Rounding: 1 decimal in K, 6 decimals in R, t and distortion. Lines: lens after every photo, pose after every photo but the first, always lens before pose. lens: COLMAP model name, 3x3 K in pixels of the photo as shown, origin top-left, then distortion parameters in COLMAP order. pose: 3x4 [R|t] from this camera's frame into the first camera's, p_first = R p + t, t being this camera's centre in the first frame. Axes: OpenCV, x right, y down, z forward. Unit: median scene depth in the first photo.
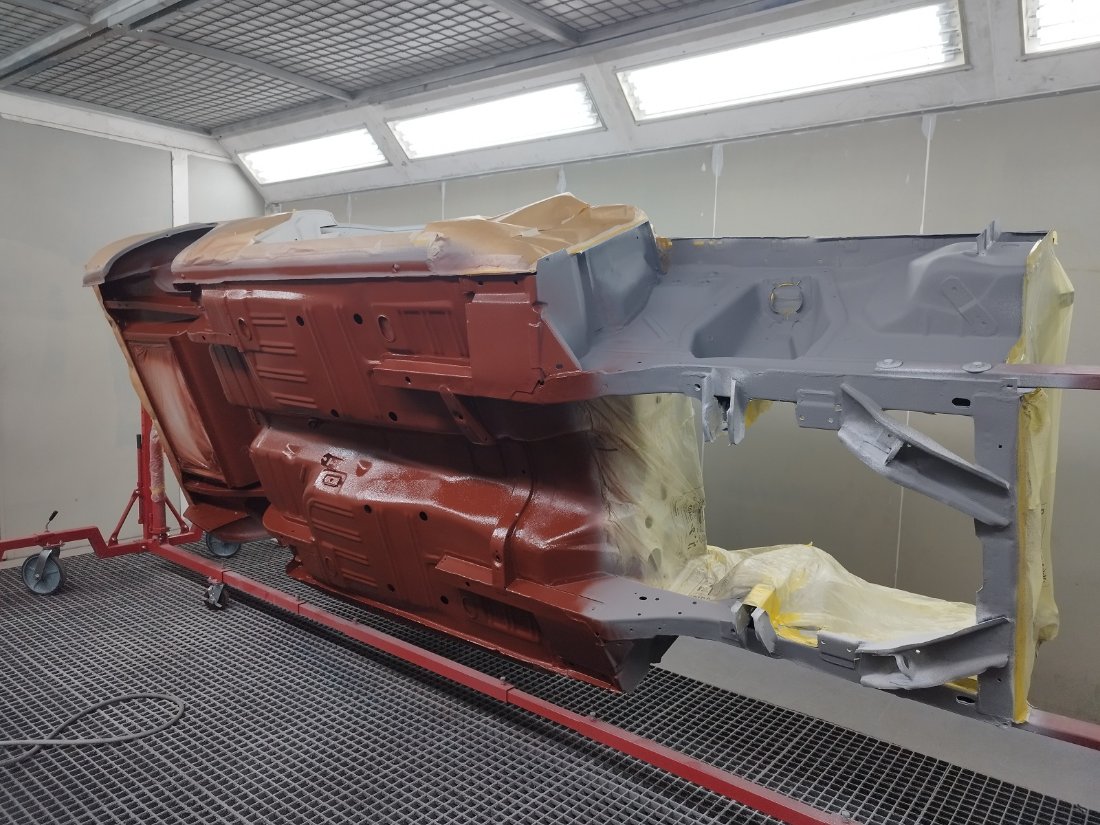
lens RADIAL K [[791.9, 0, 540.9], [0, 791.9, 406.9], [0, 0, 1]] dist [-0.006874, -0.001596]
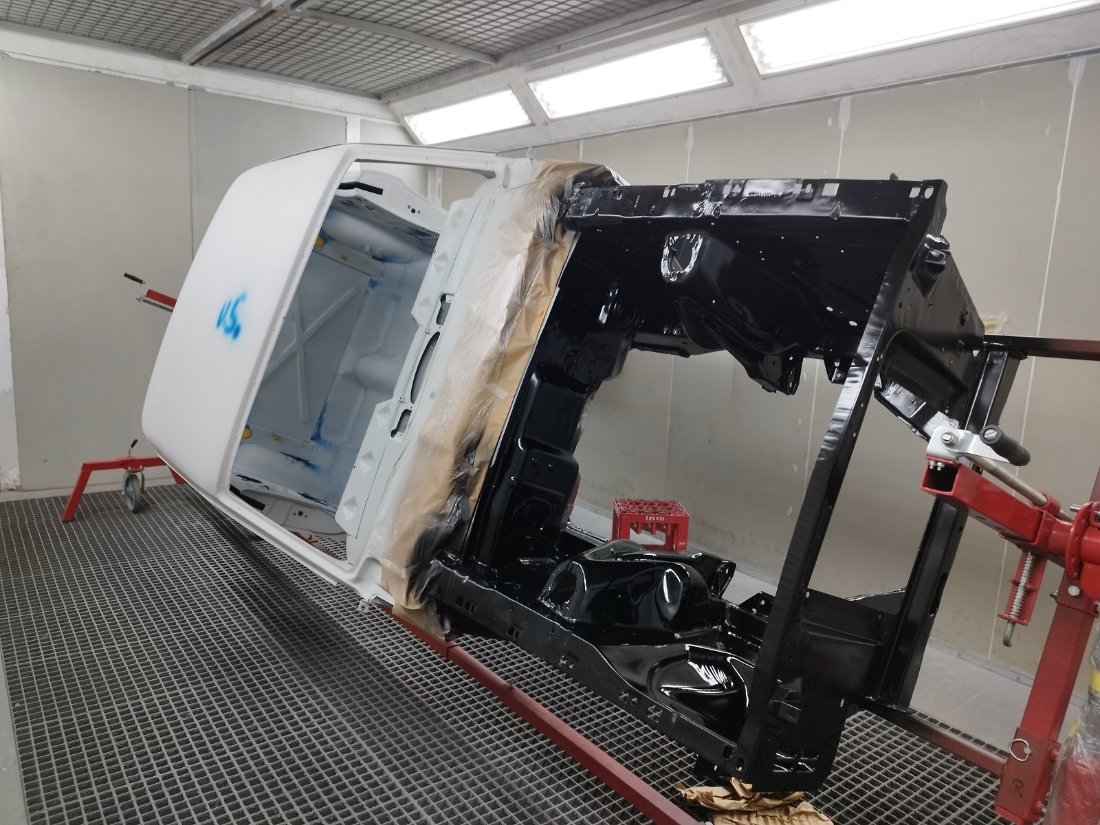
lens RADIAL K [[791.9, 0, 551.9], [0, 791.9, 411.2], [0, 0, 1]] dist [-0.006874, -0.001596]
pose [[0.972004, 0.052871, -0.228939, 0.099537], [-0.037638, 0.996808, 0.070400, -0.008770], [0.231930, -0.059813, 0.970892, -0.019109]]
